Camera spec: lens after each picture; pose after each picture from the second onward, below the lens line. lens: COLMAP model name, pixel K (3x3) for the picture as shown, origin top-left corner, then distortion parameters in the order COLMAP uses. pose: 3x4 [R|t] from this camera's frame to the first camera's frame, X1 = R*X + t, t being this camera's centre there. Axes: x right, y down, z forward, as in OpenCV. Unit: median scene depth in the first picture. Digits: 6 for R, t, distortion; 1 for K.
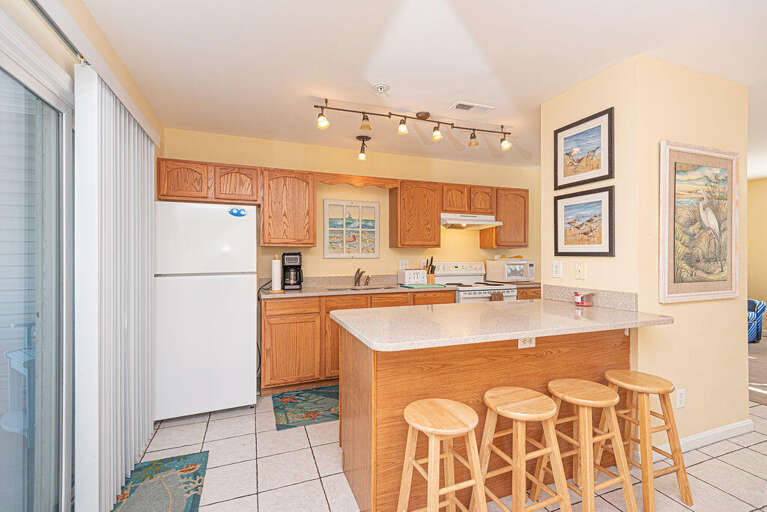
lens RADIAL K [[347.8, 0, 388.5], [0, 347.8, 254.8], [0, 0, 1]] dist [0.023879, -0.008170]
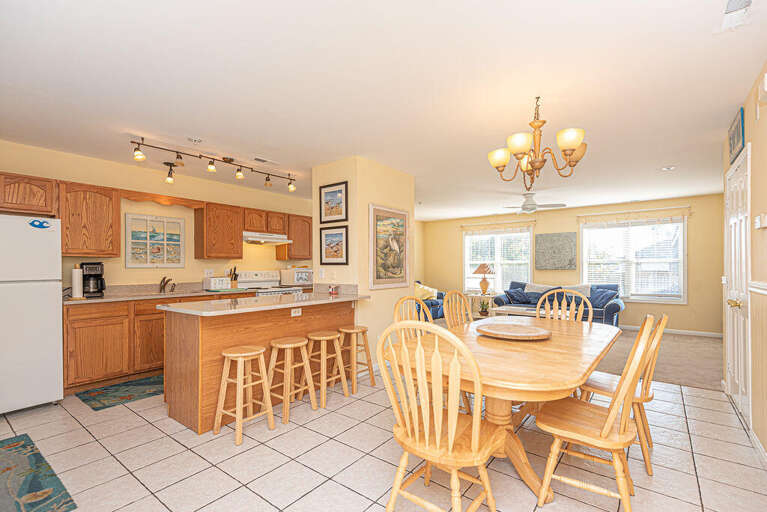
lens RADIAL K [[347.8, 0, 388.6], [0, 347.8, 267.5], [0, 0, 1]] dist [0.023879, -0.008170]
pose [[0.853309, -0.002513, 0.521400, -0.087051], [0.002108, 0.999997, 0.001370, 0.013079], [-0.521402, -0.000070, 0.853311, -0.518799]]
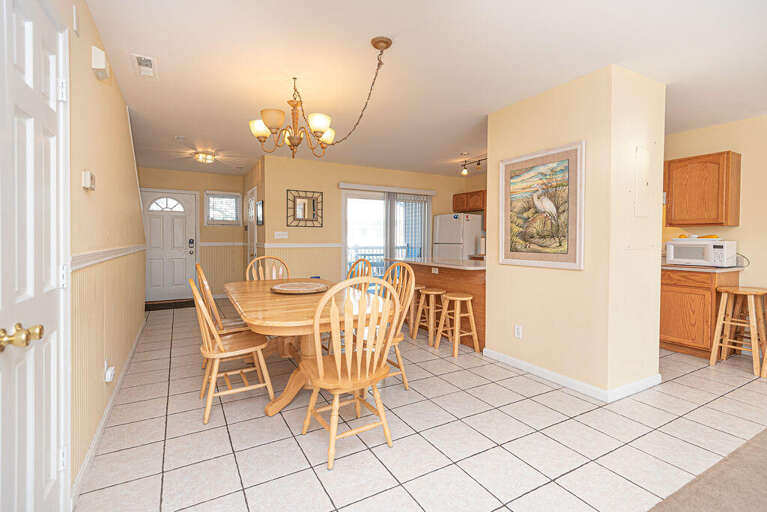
lens RADIAL K [[347.8, 0, 373.1], [0, 347.8, 242.1], [0, 0, 1]] dist [0.023879, -0.008170]
pose [[0.125500, 0.012217, -0.992018, 1.853295], [0.003739, 0.999911, 0.012787, 0.014553], [0.992087, -0.005314, 0.125443, 0.189114]]
